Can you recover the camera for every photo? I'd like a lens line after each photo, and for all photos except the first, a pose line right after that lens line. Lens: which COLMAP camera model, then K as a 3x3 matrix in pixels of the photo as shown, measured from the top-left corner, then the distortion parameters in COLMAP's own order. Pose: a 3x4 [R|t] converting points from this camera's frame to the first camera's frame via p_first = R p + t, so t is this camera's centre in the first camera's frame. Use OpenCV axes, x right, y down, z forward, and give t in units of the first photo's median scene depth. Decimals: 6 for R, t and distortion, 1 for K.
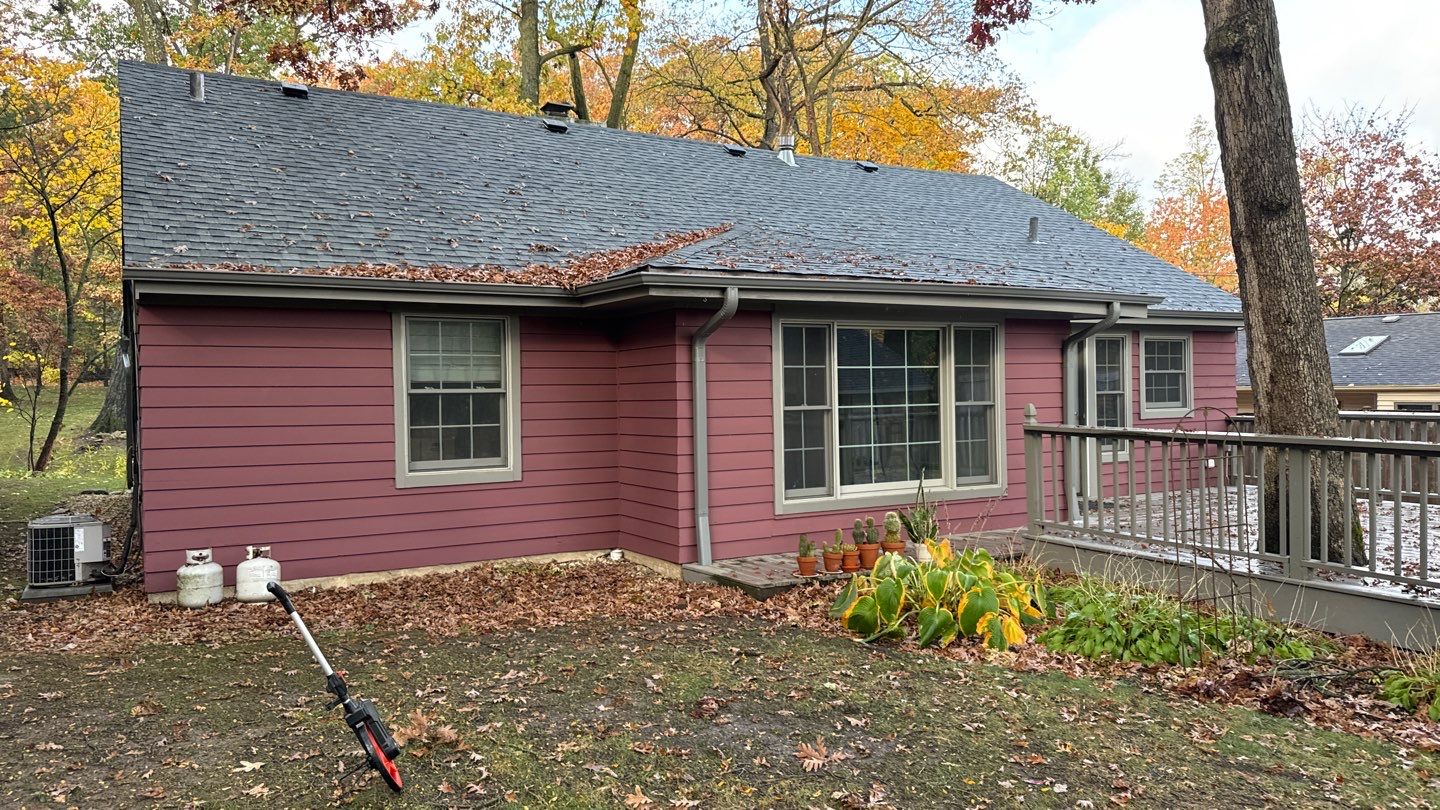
lens RADIAL K [[1054.2, 0, 720.0], [0, 1054.2, 405.0], [0, 0, 1]] dist [0.065503, -0.095434]
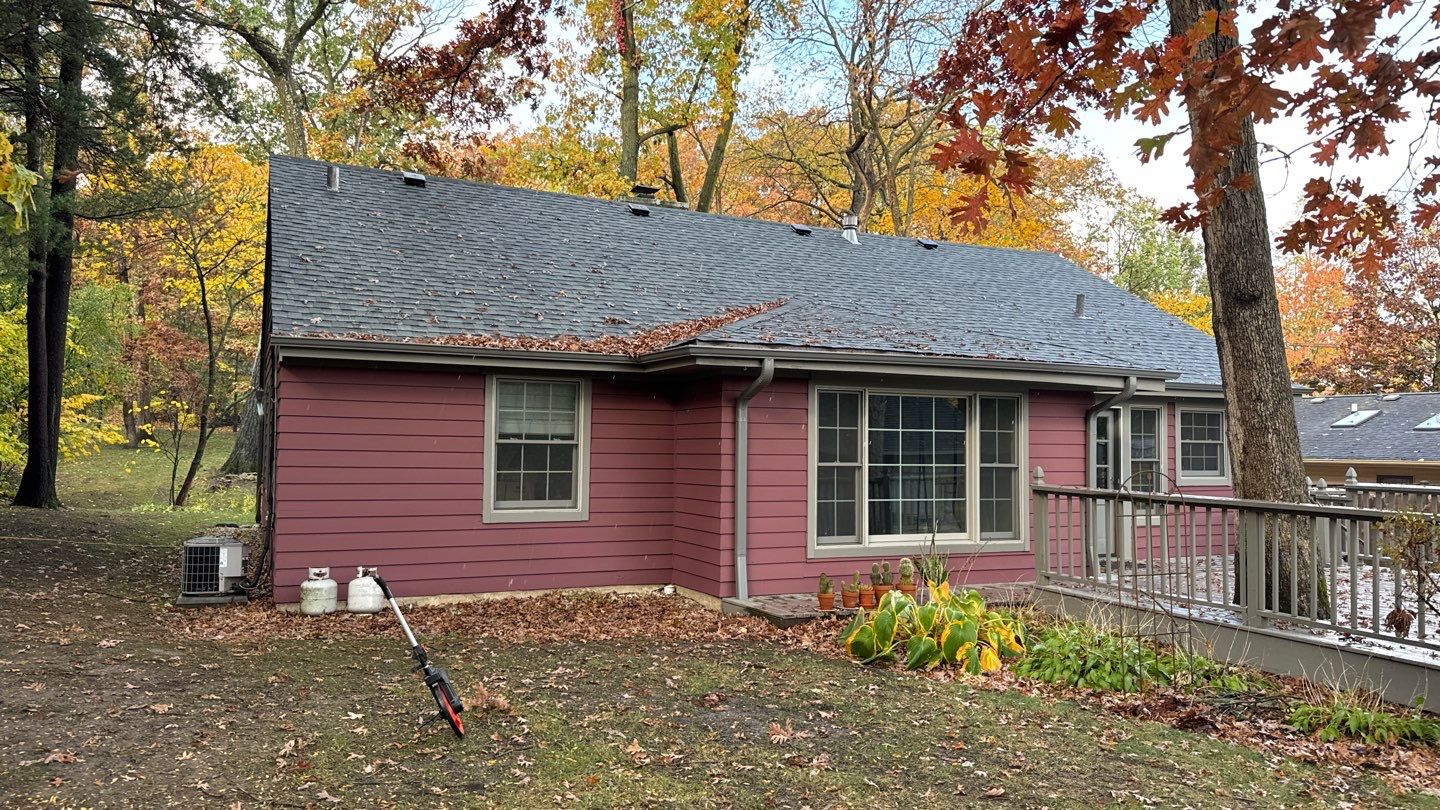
lens RADIAL K [[1048.3, 0, 721.4], [0, 1048.3, 396.6], [0, 0, 1]] dist [0.112169, -0.201639]
pose [[0.995600, 0.021194, -0.091273, 0.061291], [-0.026957, 0.997689, -0.062378, 0.004042], [0.089740, 0.064564, 0.993870, -0.146701]]
